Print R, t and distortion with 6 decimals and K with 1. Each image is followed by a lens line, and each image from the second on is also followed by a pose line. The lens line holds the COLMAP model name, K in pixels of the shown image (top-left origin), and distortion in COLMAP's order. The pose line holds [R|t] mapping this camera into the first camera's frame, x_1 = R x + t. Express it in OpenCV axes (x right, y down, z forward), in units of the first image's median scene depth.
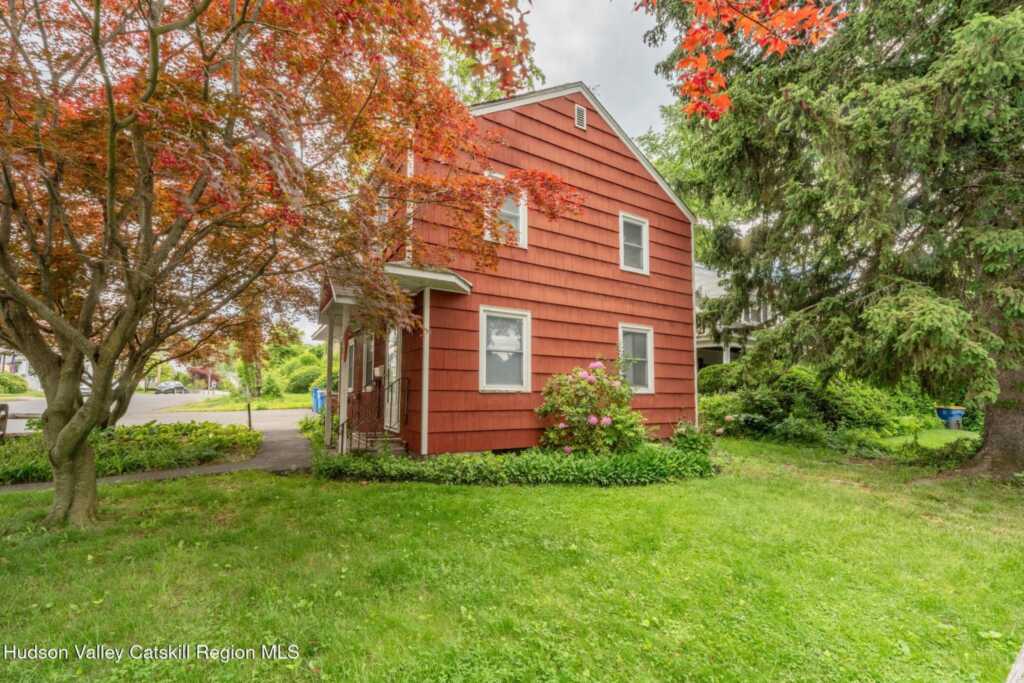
lens RADIAL K [[397.7, 0, 512.5], [0, 397.7, 364.4], [0, 0, 1]] dist [-0.000830, -0.000135]
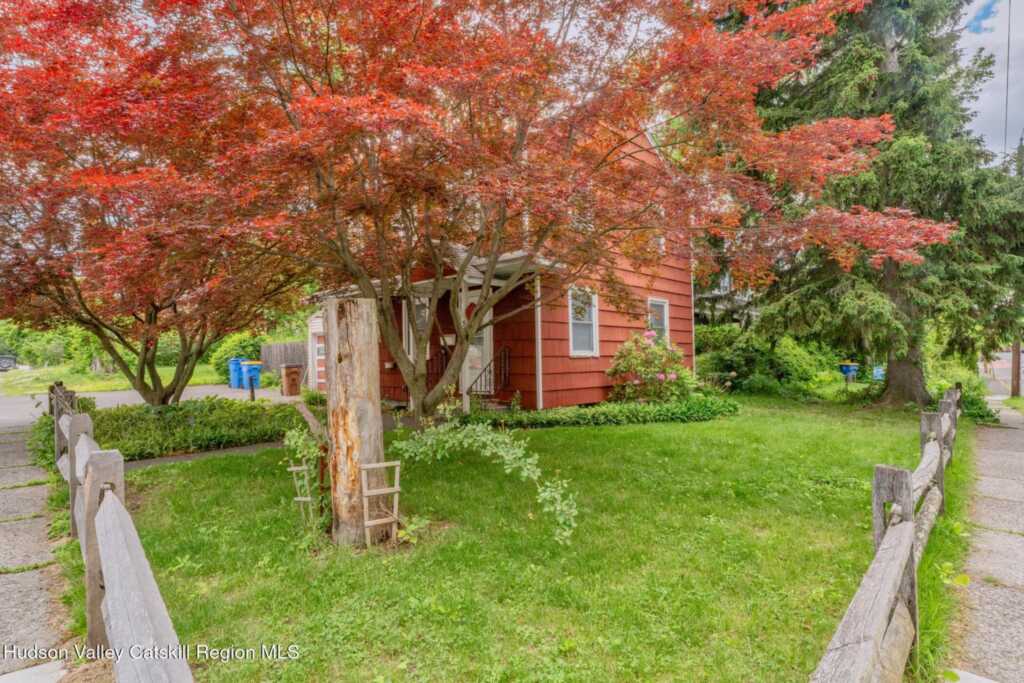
lens RADIAL K [[501.6, 0, 512.0], [0, 501.6, 341.5], [0, 0, 1]] dist [0.002554, 0.000289]
pose [[0.963717, -0.012411, 0.266639, -0.608894], [0.003259, 0.999391, 0.034736, -0.028960], [-0.266907, -0.032606, 0.963170, -0.385744]]
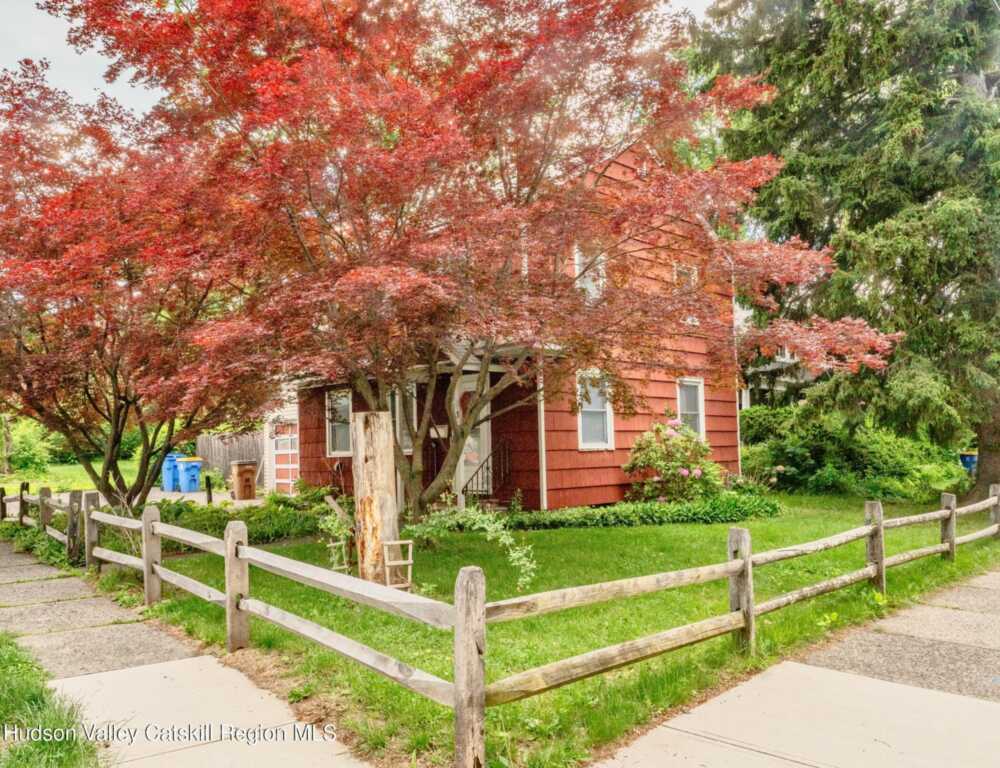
lens RADIAL K [[731.9, 0, 499.9], [0, 731.9, 411.8], [0, 0, 1]] dist [0.001077, 0.000457]
pose [[0.971819, -0.018704, 0.234986, -0.686349], [0.014702, 0.999716, 0.018771, -0.067603], [-0.235270, -0.014788, 0.971818, -0.774375]]
